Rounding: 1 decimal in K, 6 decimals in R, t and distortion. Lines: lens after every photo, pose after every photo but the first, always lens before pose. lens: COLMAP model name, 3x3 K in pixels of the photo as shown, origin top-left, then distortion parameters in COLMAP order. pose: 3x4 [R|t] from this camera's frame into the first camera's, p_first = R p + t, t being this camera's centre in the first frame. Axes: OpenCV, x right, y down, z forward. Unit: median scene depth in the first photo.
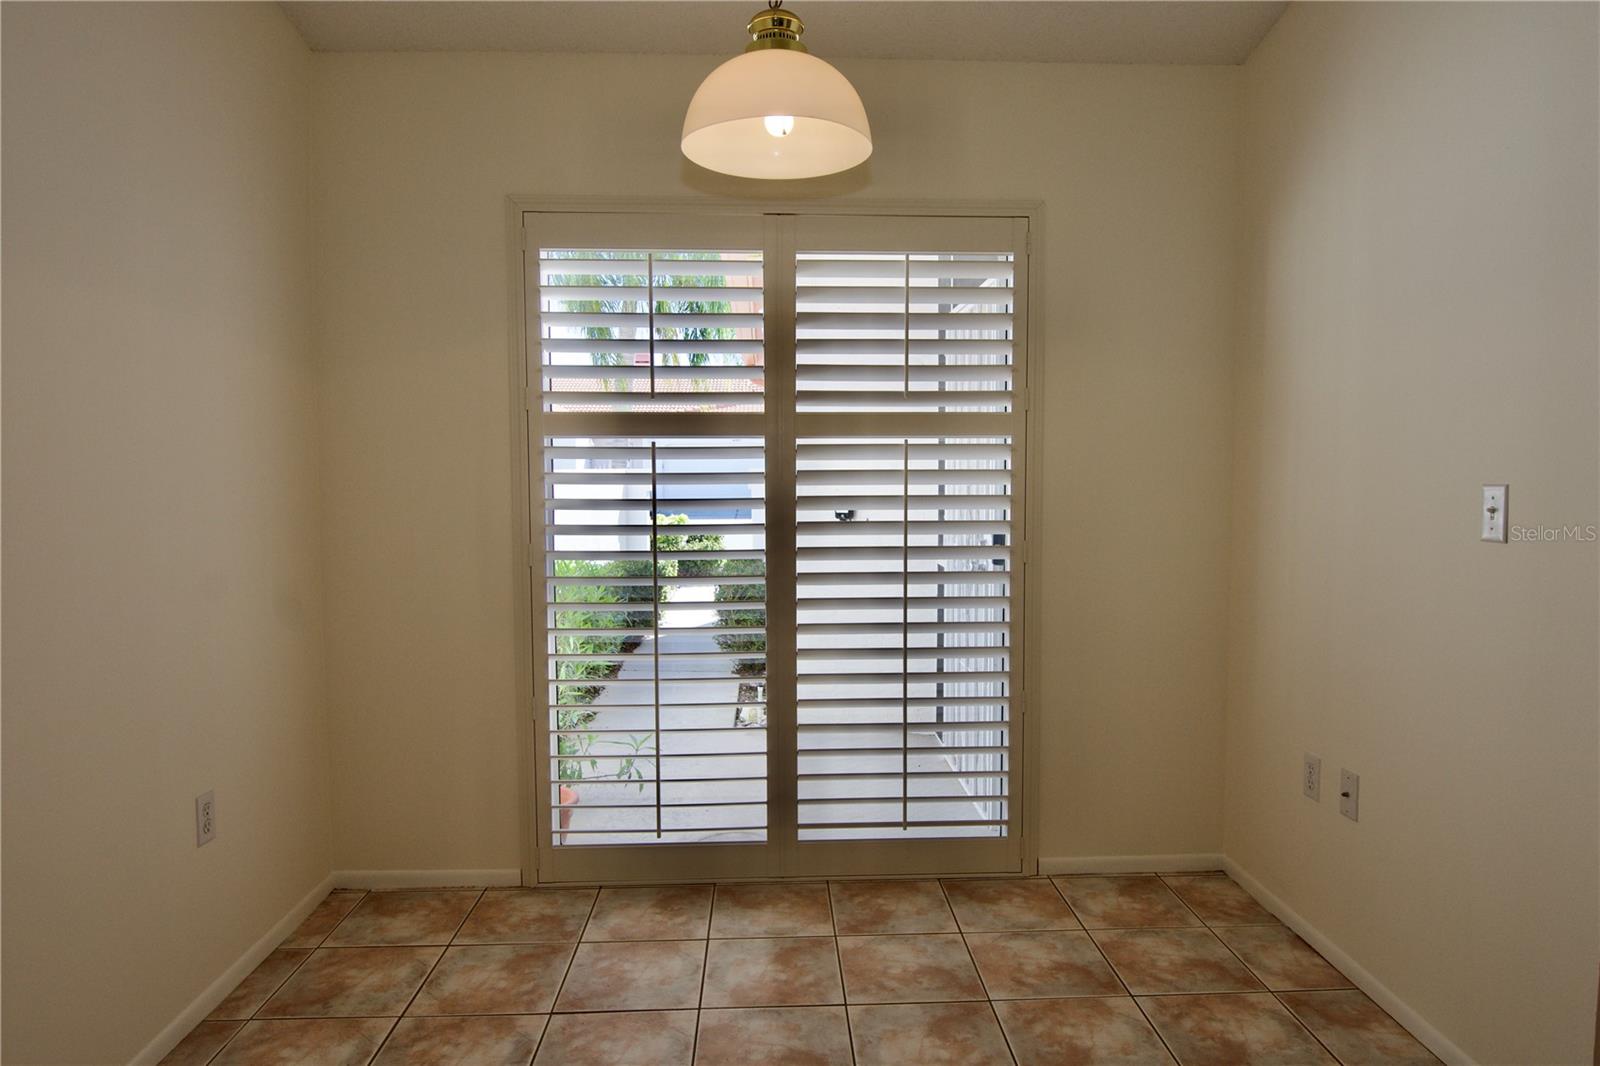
lens RADIAL K [[974.6, 0, 797.9], [0, 974.6, 529.2], [0, 0, 1]] dist [-0.003009, -0.006383]
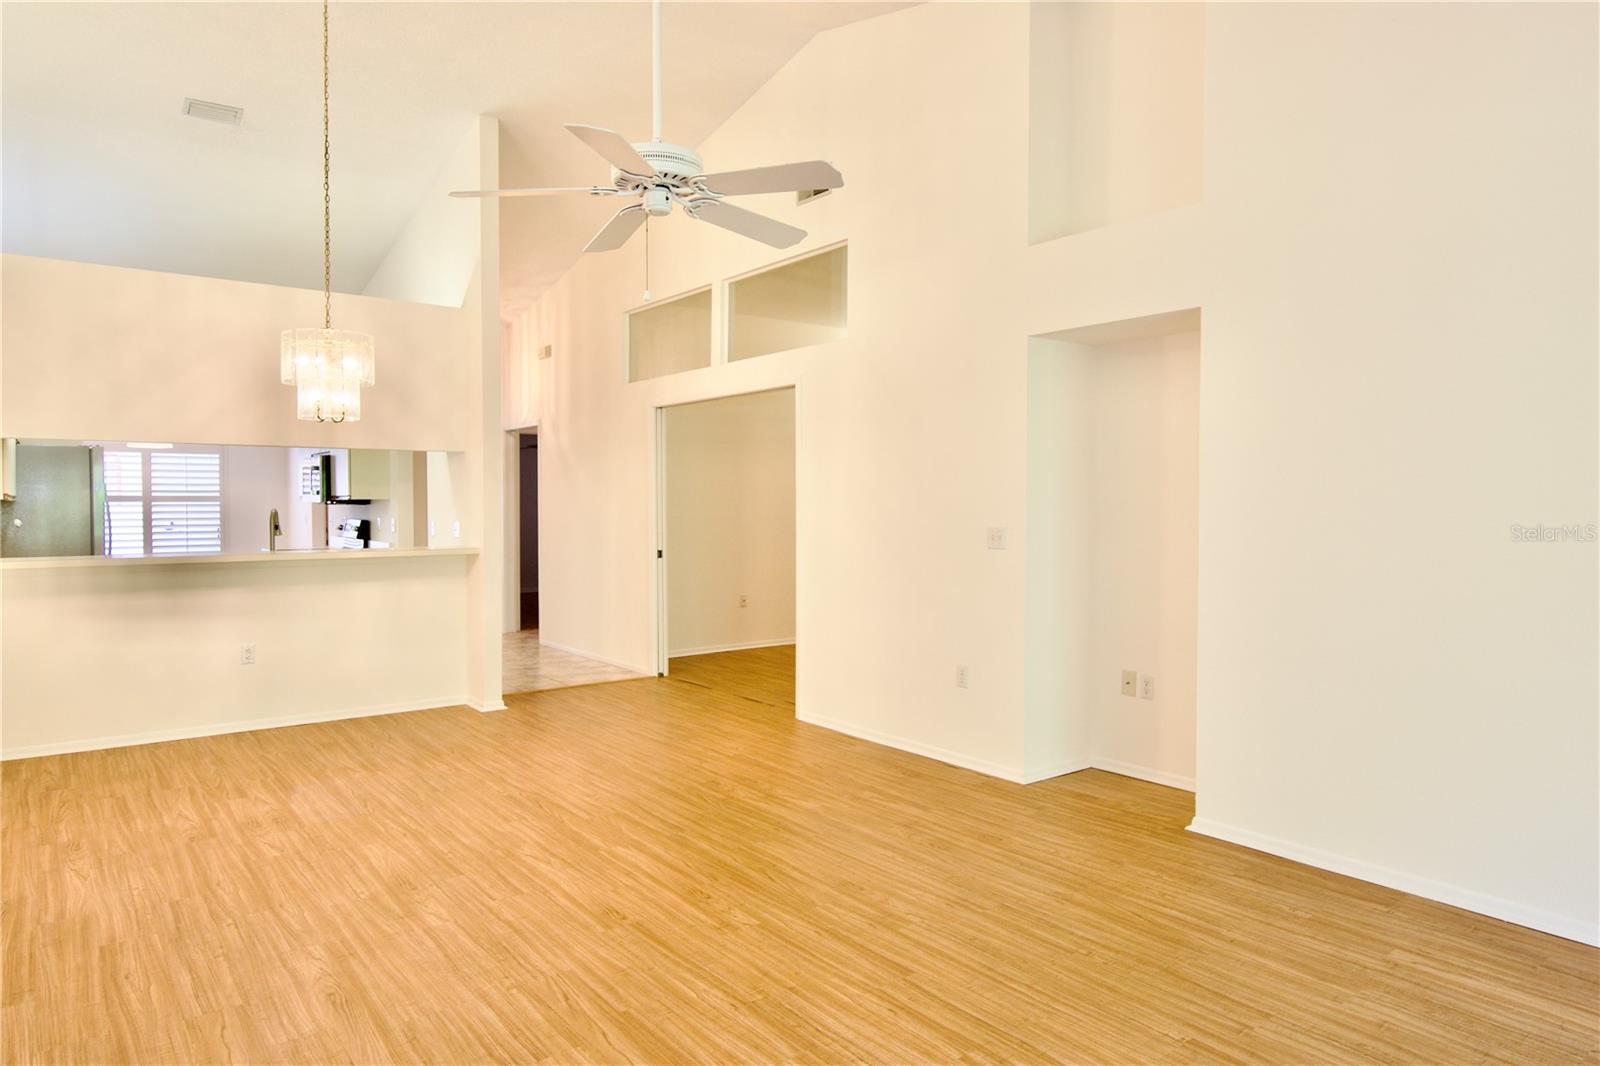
lens RADIAL K [[974.6, 0, 800.3], [0, 974.6, 534.6], [0, 0, 1]] dist [-0.003009, -0.006383]
pose [[0.809189, -0.020019, 0.587208, -0.180709], [0.046697, 0.998449, -0.030310, 0.254900], [-0.585691, 0.051947, 0.808868, -3.413825]]
